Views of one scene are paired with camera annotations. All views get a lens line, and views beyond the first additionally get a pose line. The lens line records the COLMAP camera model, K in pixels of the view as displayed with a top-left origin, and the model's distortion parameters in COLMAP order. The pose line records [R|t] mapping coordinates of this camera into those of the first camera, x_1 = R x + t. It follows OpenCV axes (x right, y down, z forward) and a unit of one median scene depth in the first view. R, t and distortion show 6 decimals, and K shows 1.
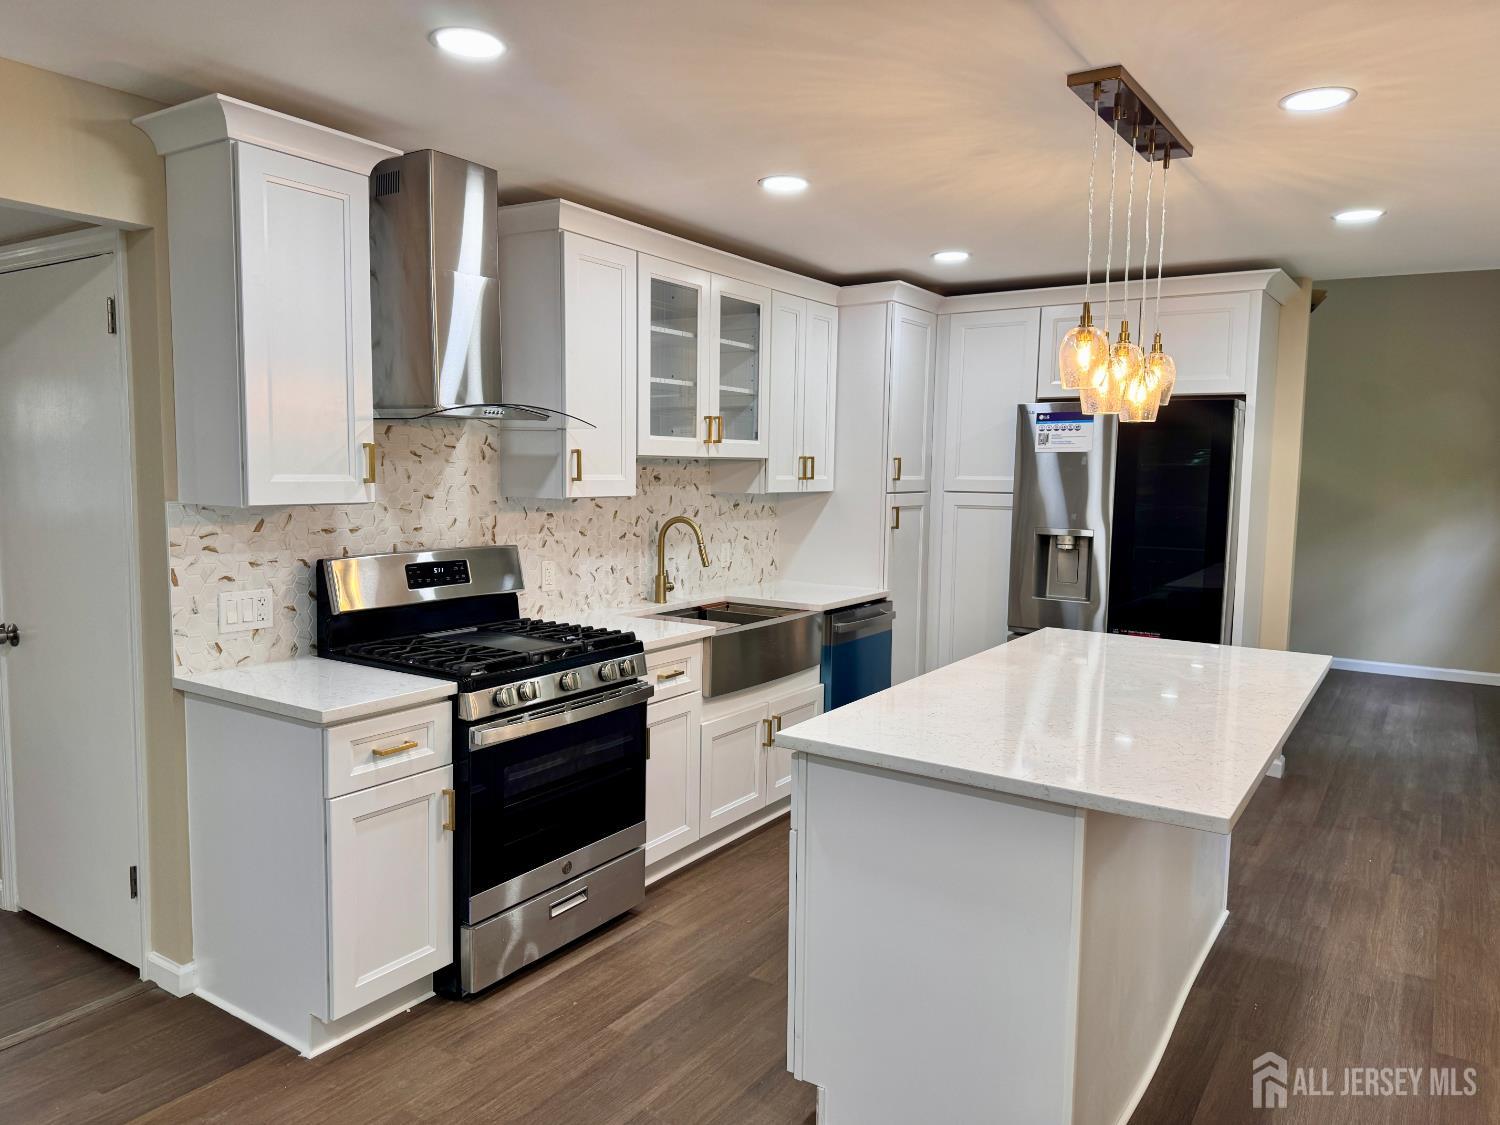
lens RADIAL K [[1033.8, 0, 753.1], [0, 1033.8, 564.0], [0, 0, 1]] dist [-0.000402, -0.008475]
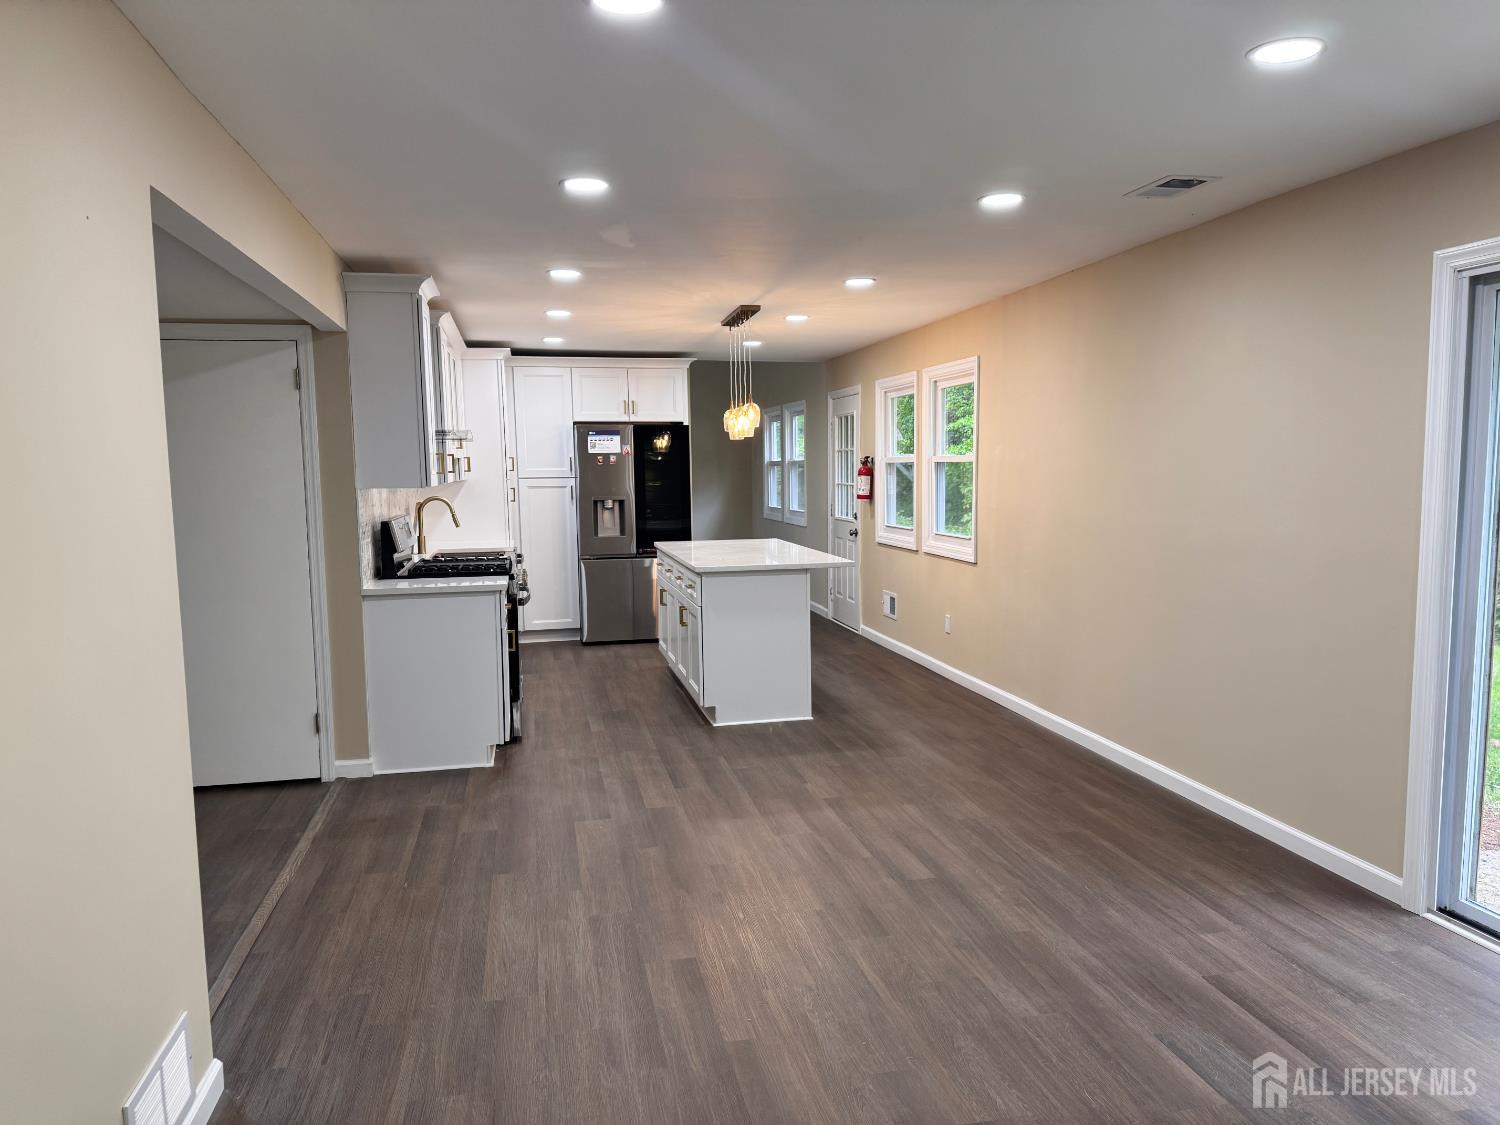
lens RADIAL K [[1033.8, 0, 749.5], [0, 1033.8, 564.0], [0, 0, 1]] dist [-0.000402, -0.008475]
pose [[0.700187, -0.090395, 0.708214, -0.920055], [0.090432, 0.995192, 0.037618, 0.042858], [-0.708209, 0.037705, 0.704995, -0.475440]]
